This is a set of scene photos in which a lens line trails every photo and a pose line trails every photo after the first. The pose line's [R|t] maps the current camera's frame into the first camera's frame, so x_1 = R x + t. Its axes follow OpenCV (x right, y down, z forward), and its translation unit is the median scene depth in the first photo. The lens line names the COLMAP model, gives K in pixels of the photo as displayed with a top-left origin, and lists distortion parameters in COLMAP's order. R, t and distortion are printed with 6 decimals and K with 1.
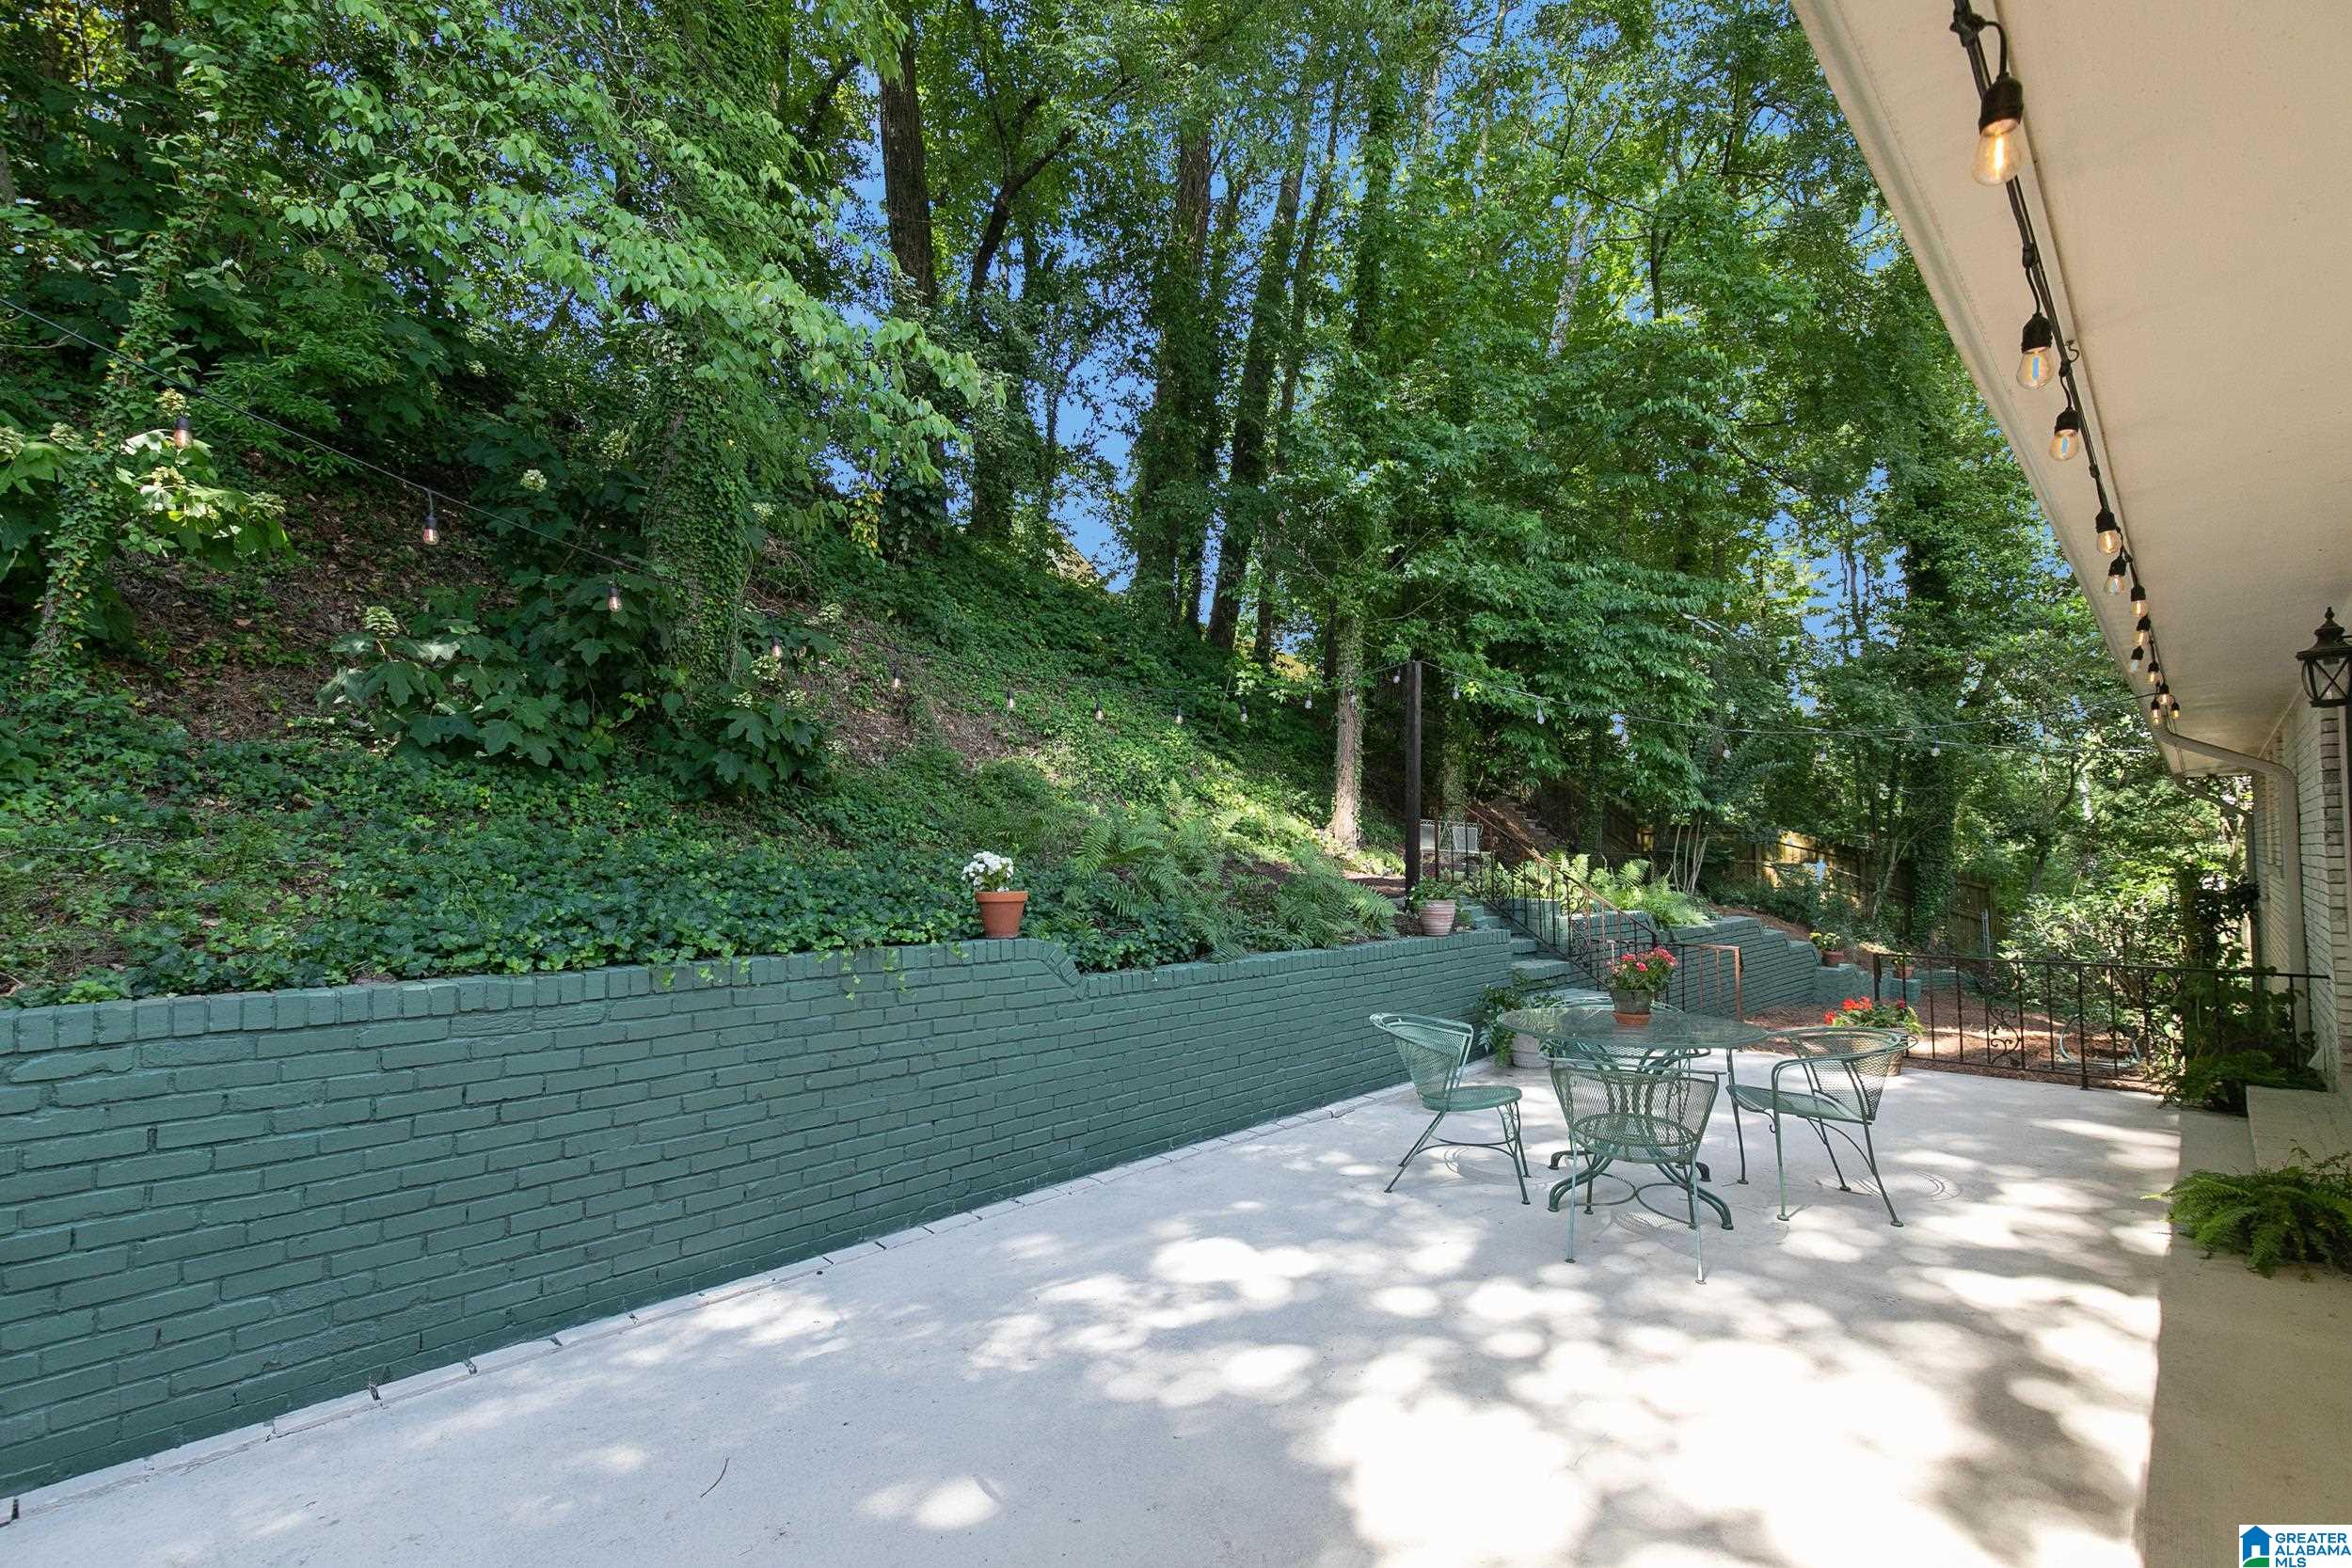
lens RADIAL K [[1064.1, 0, 1176.0], [0, 1064.1, 784.0], [0, 0, 1]] dist [0.001839, 0.000486]
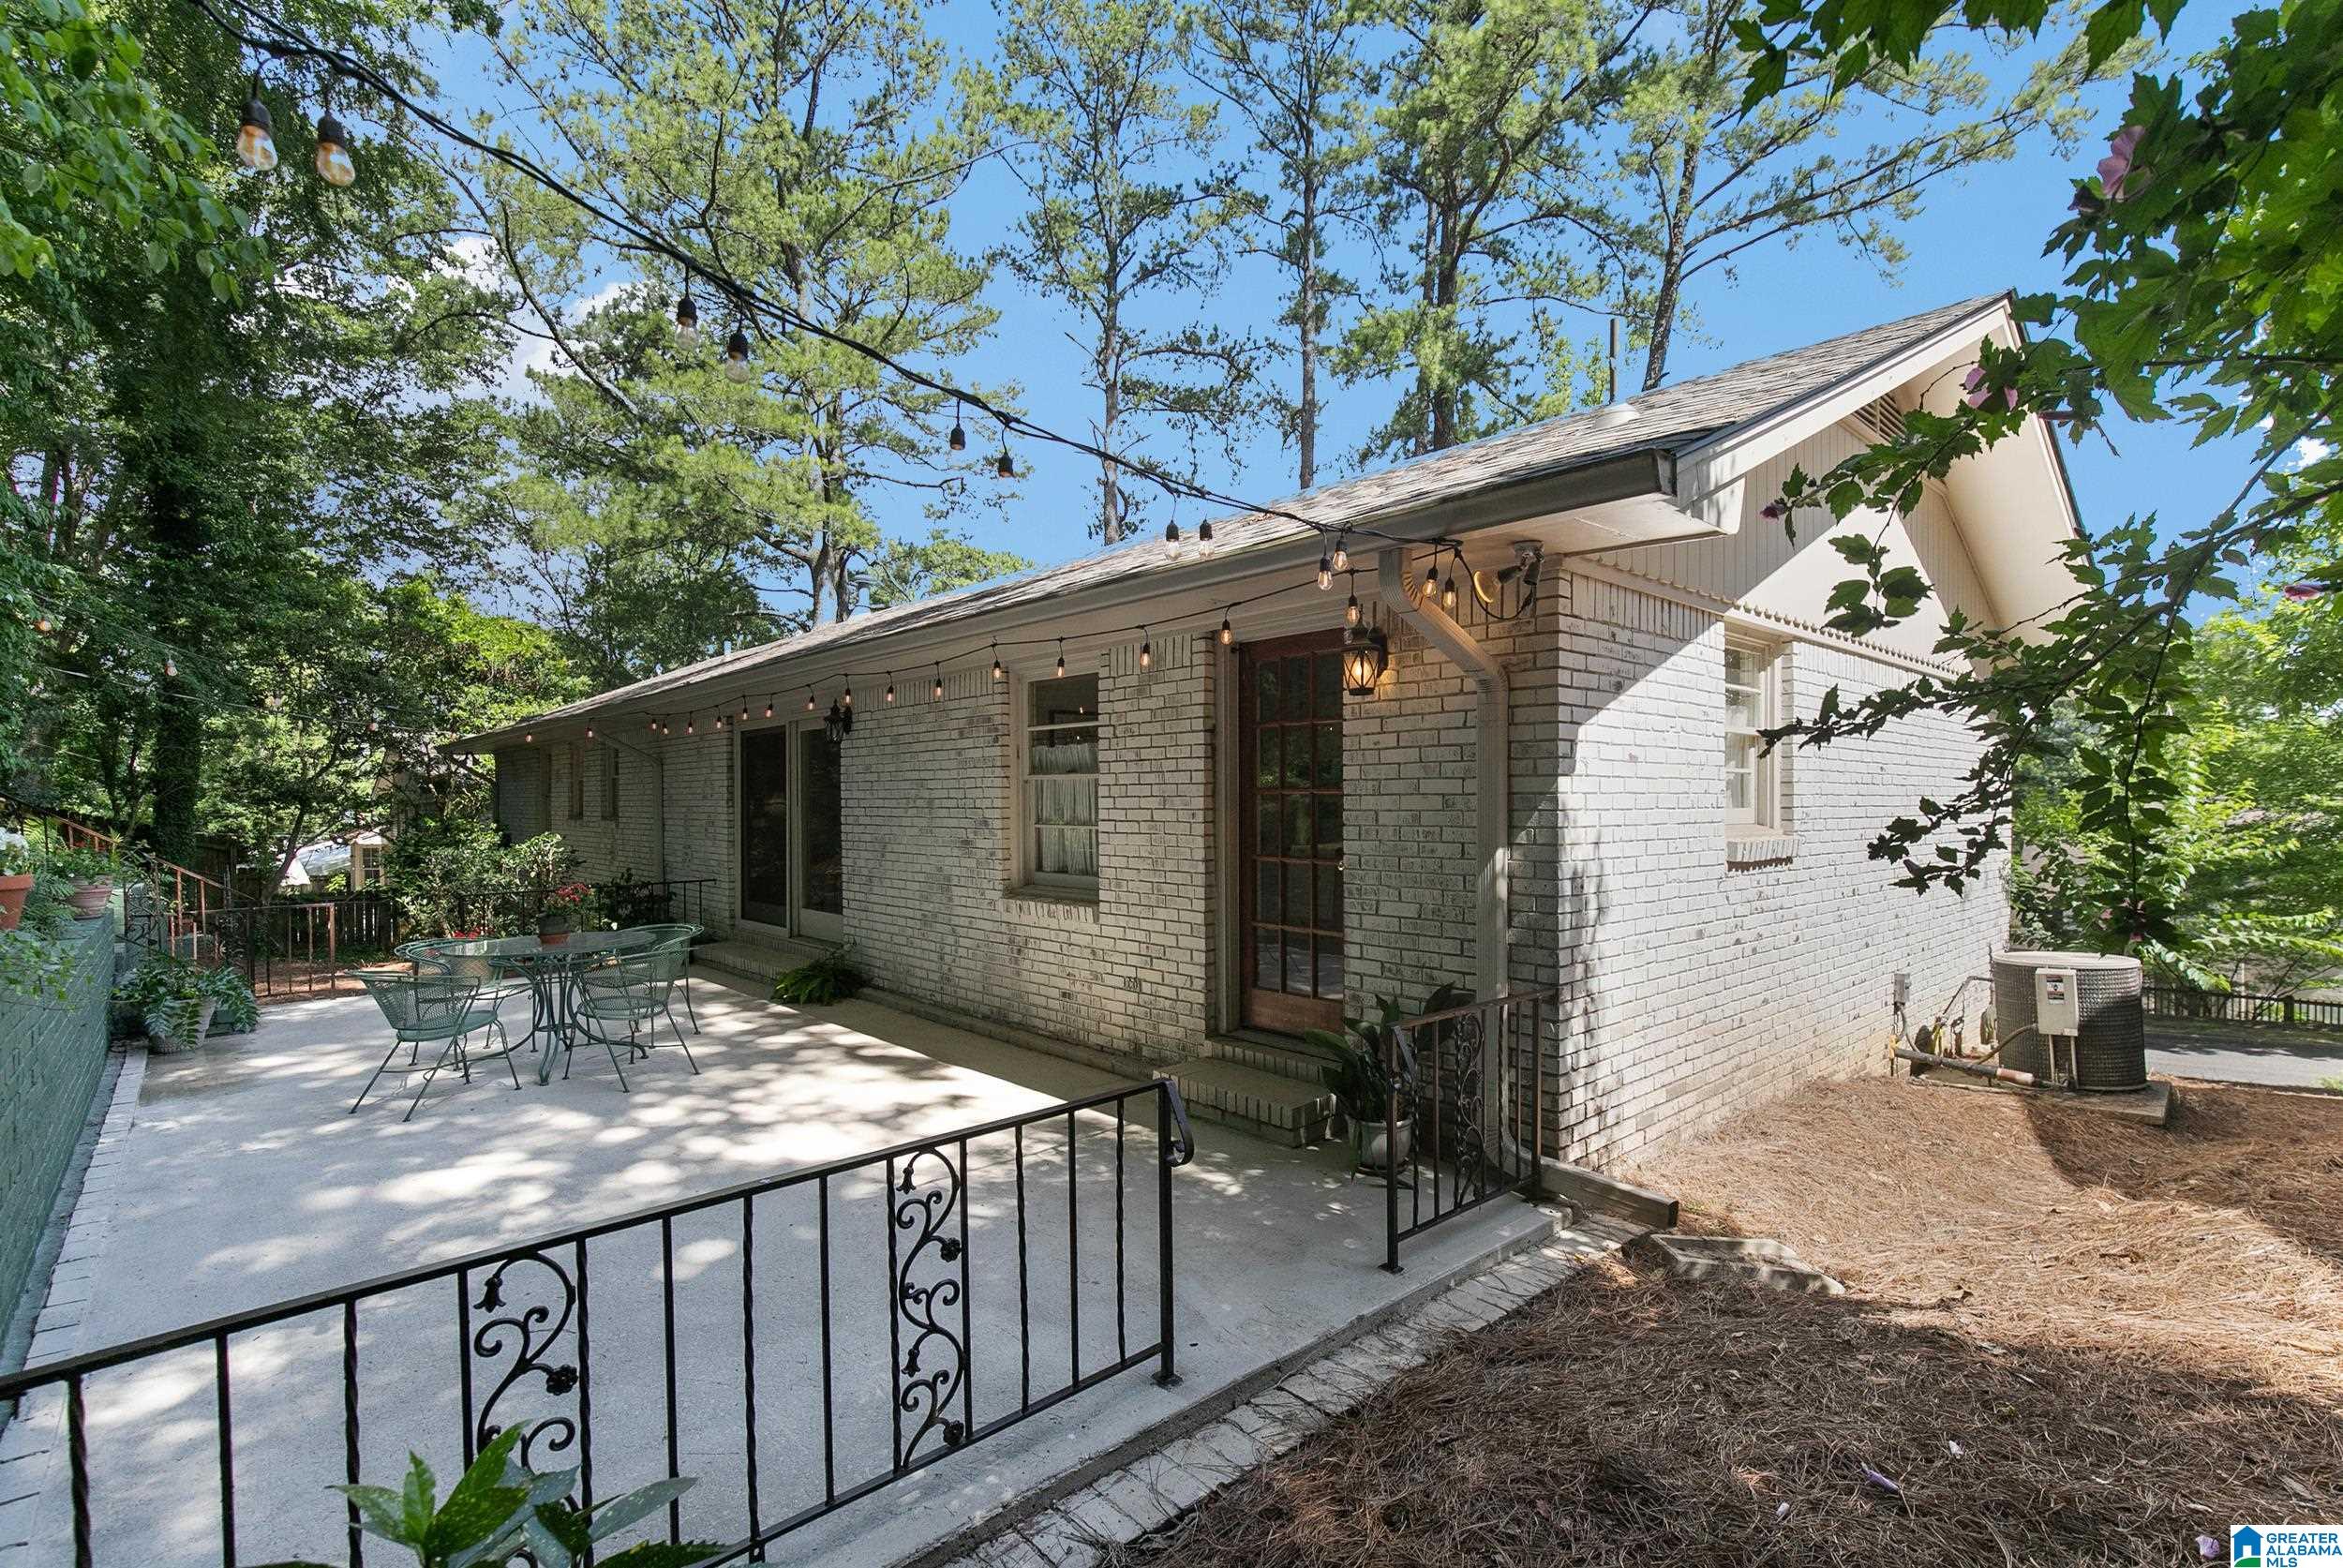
lens RADIAL K [[1080.8, 0, 1174.0], [0, 1080.8, 797.2], [0, 0, 1]] dist [0.002076, 0.001101]
pose [[0.073034, 0.006269, 0.997310, -1.144072], [-0.054610, 0.998505, -0.002277, 0.005353], [-0.995833, -0.054296, 0.073267, 0.187309]]
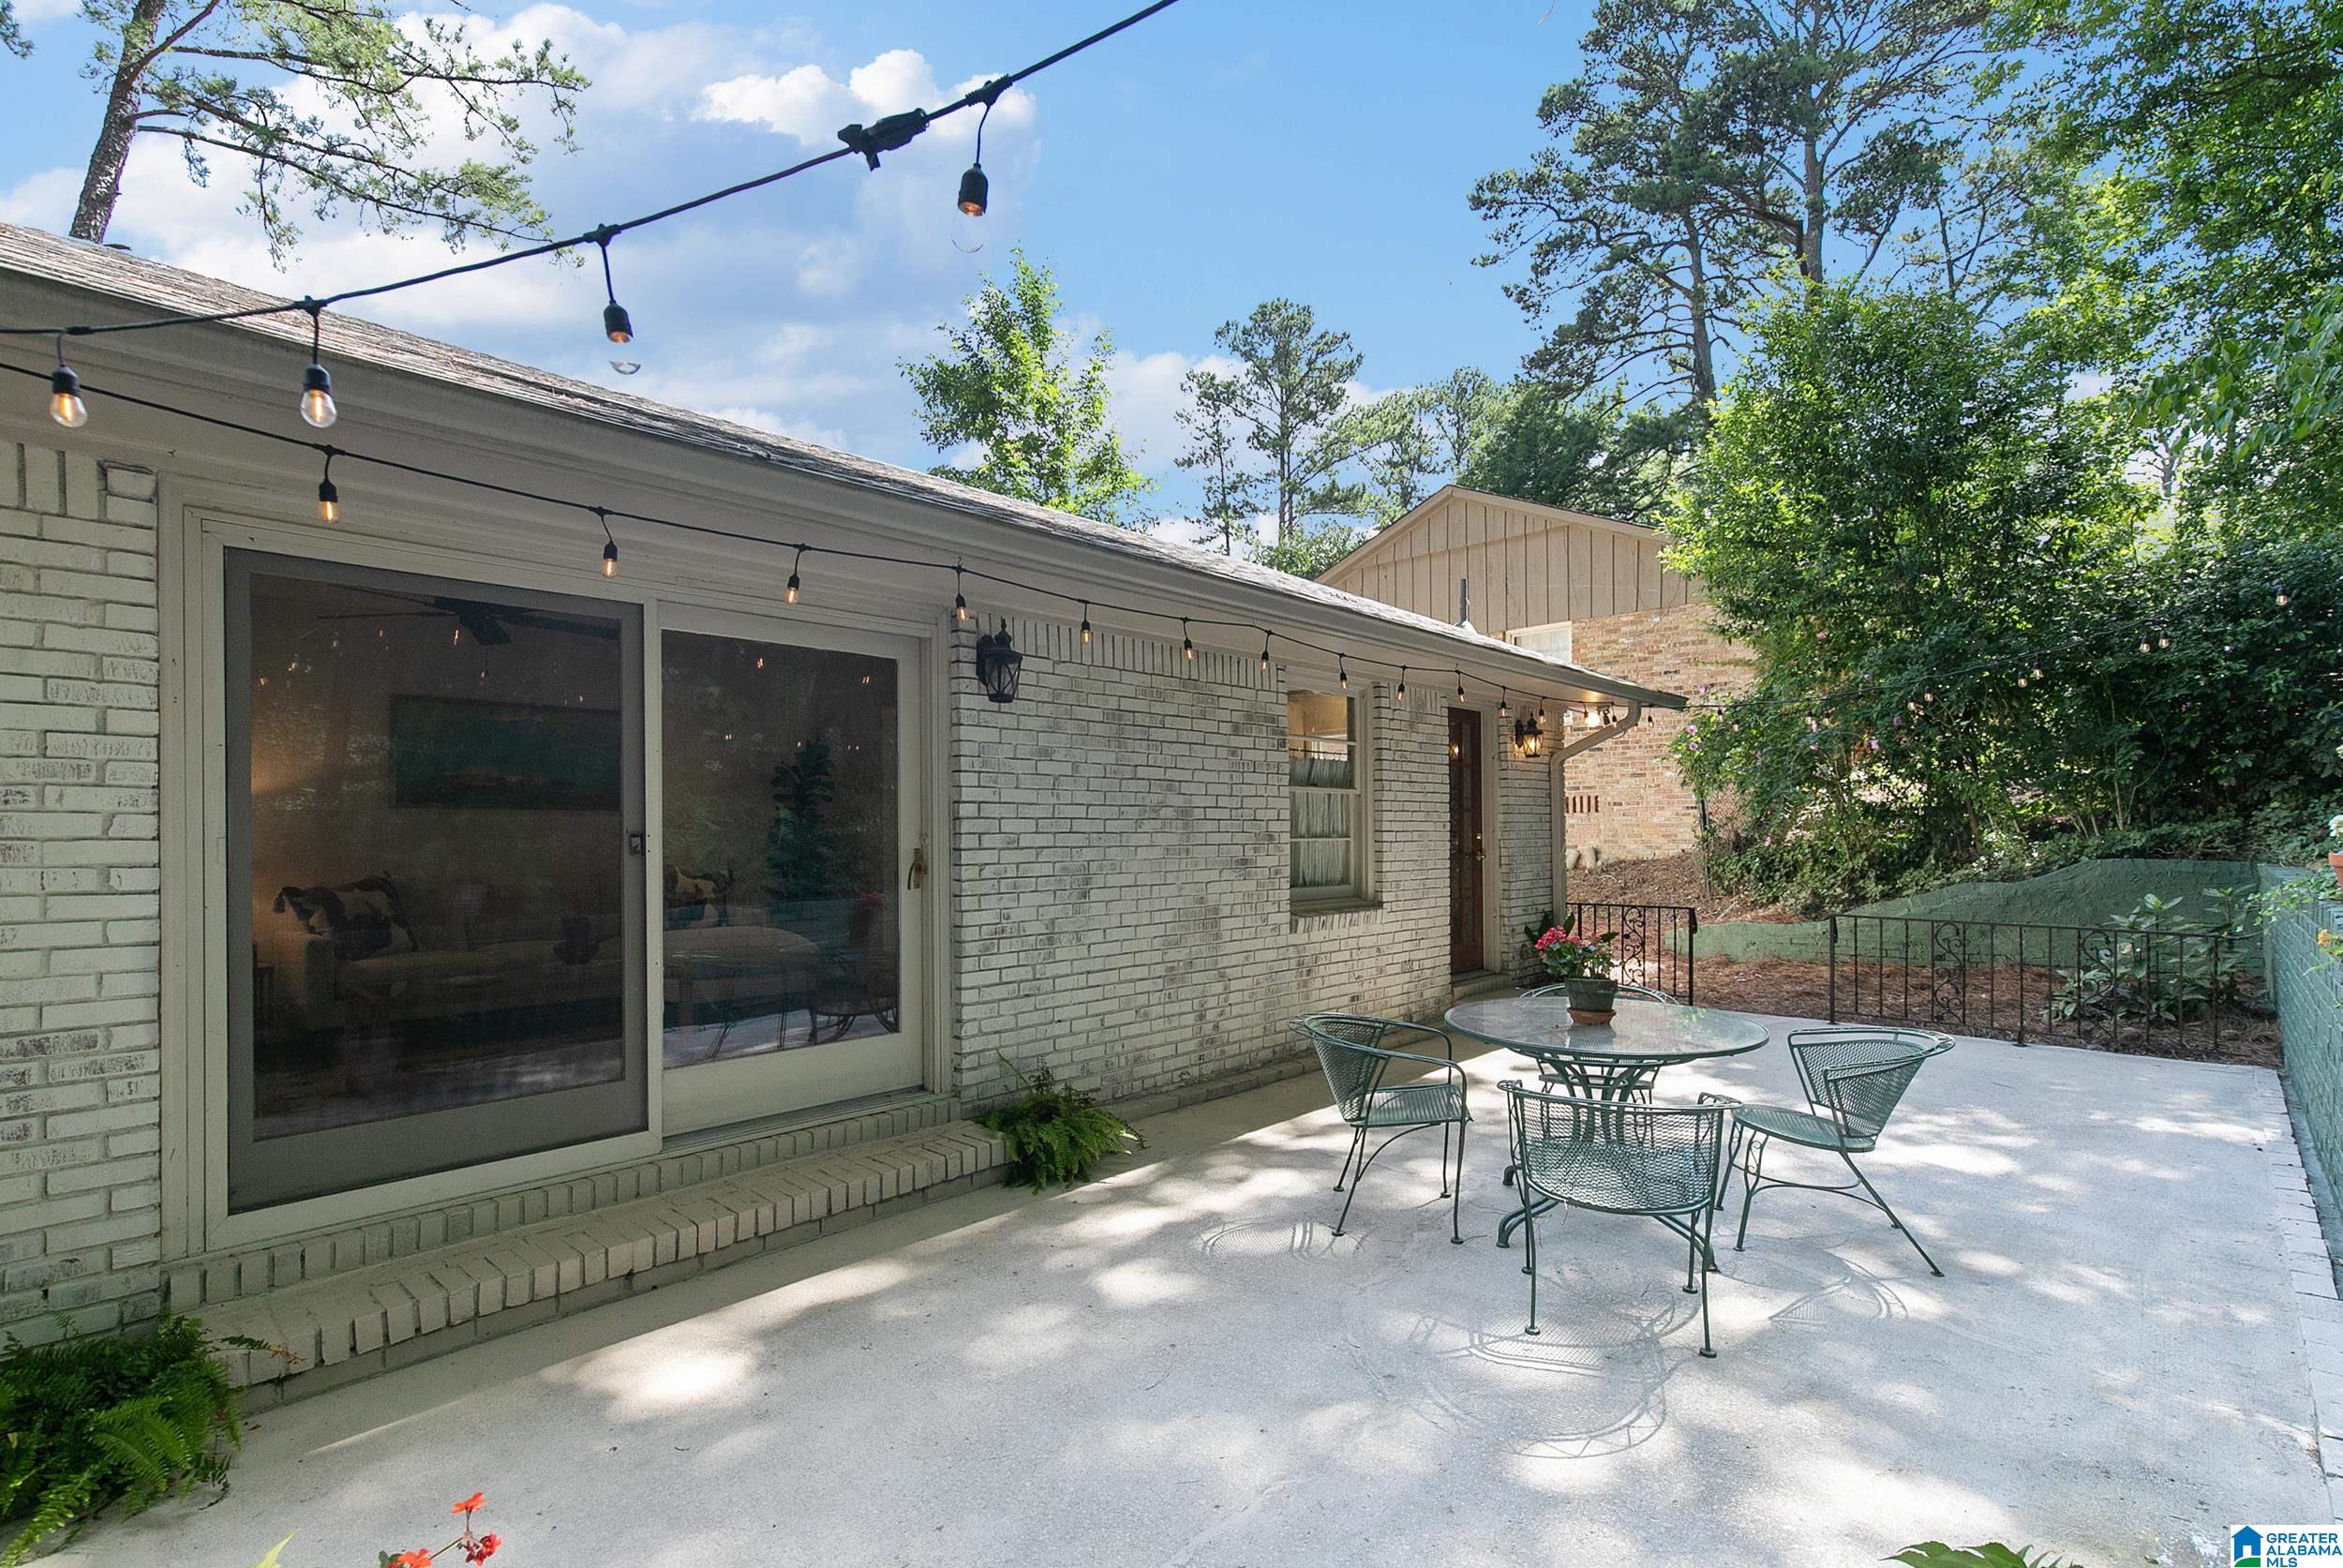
lens RADIAL K [[1100.6, 0, 1165.5], [0, 1100.6, 843.7], [0, 0, 1]] dist [0.001372, 0.000245]
pose [[-0.999744, 0.012181, -0.019052, 1.017274], [0.013186, 0.998479, -0.053536, 0.169184], [0.018371, -0.053774, -0.998384, 2.428762]]
